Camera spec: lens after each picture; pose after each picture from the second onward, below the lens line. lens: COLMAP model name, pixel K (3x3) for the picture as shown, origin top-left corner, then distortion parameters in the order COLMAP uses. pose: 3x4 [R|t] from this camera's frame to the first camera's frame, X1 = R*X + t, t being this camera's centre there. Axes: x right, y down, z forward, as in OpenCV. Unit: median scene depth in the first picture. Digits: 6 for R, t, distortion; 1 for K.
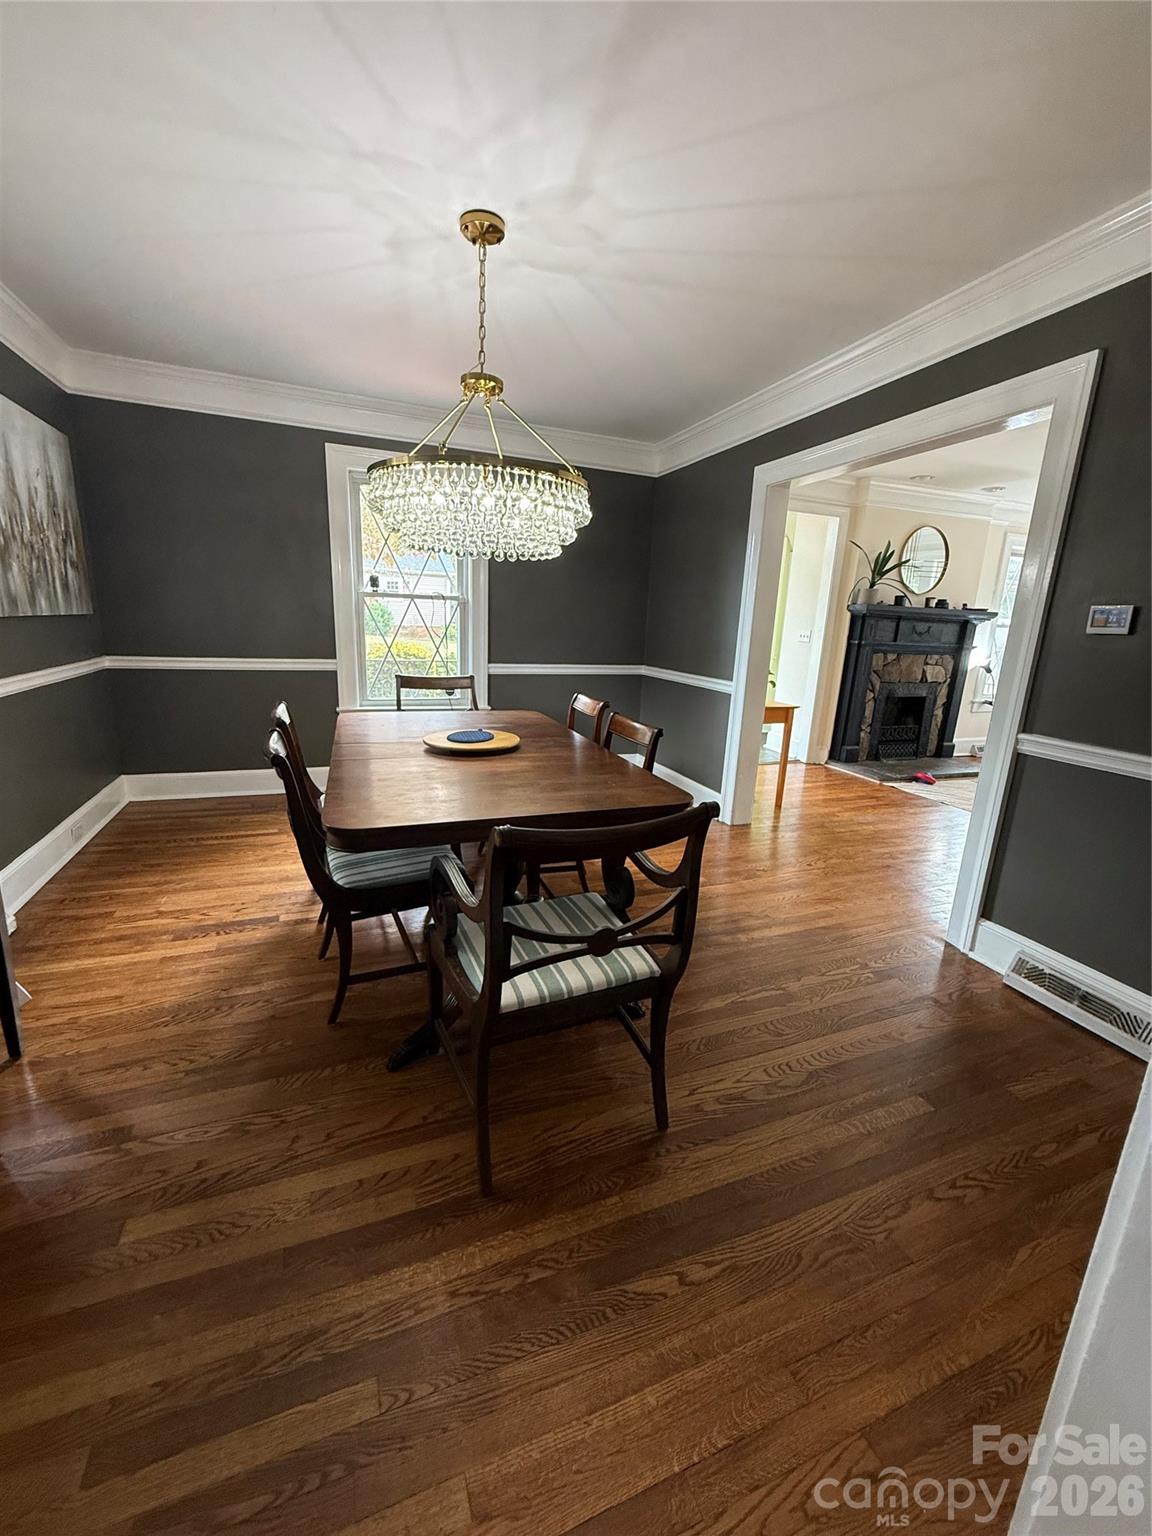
lens RADIAL K [[613.6, 0, 576.0], [0, 613.6, 768.0], [0, 0, 1]] dist [-0.000121, 0.000010]
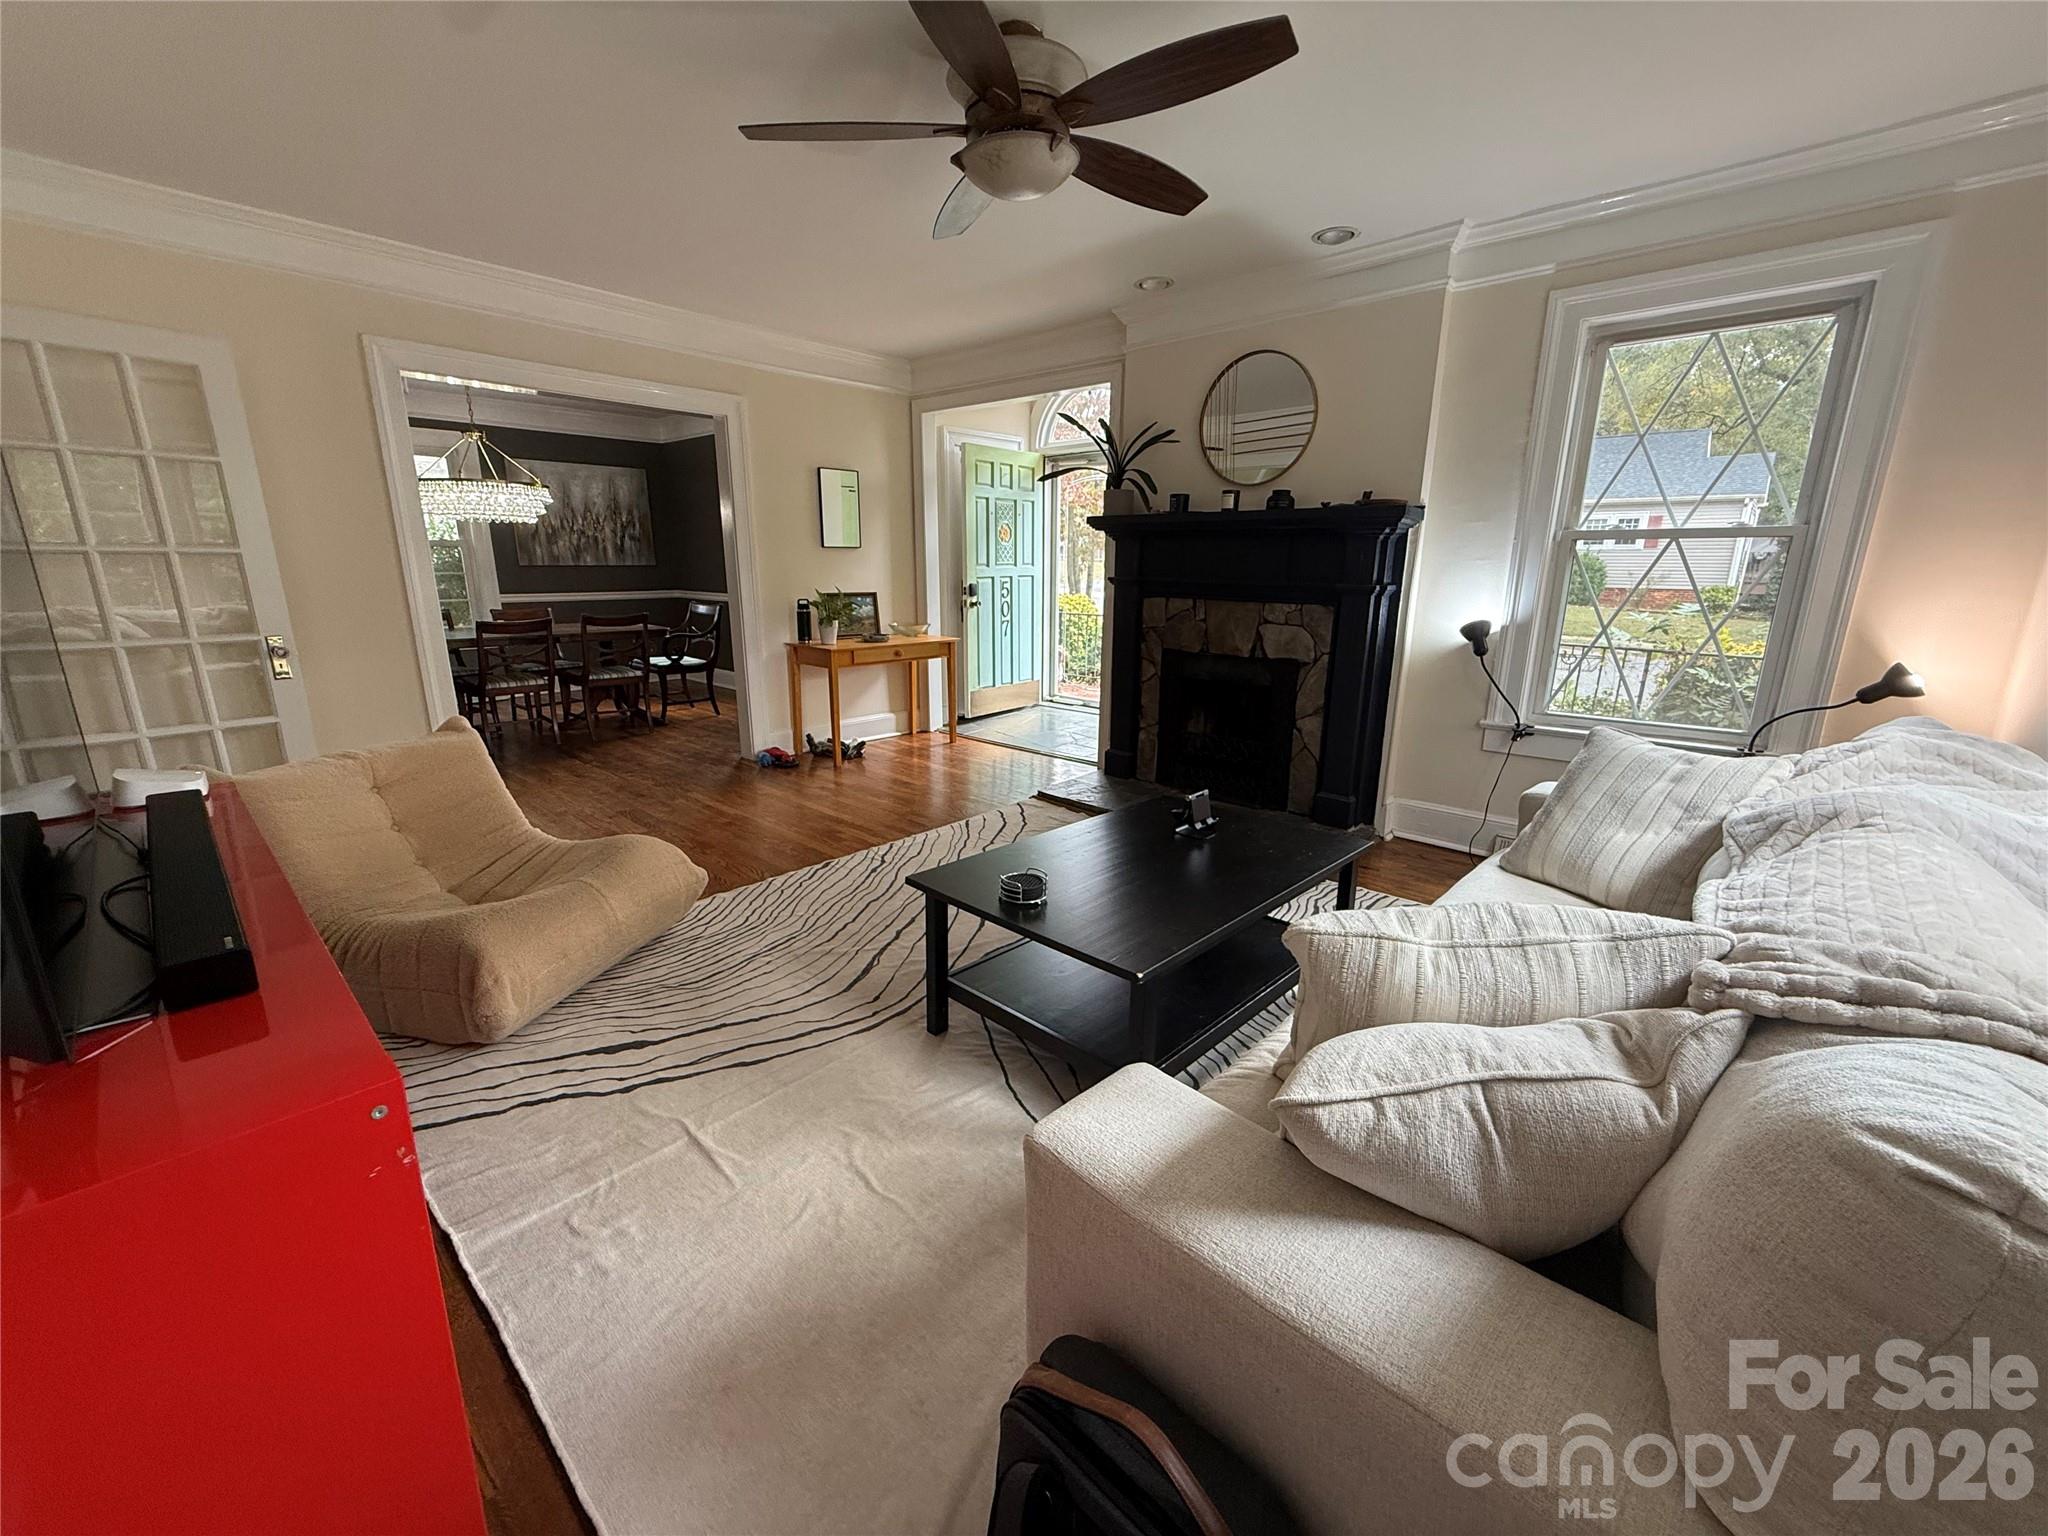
lens RADIAL K [[818.2, 0, 1024.0], [0, 818.2, 768.0], [0, 0, 1]] dist [-0.000121, 0.000010]
pose [[0.424021, 0.182336, -0.887107, 1.106638], [-0.196771, 0.974672, 0.106281, -0.084316], [0.884018, 0.129491, 0.449160, 0.537424]]
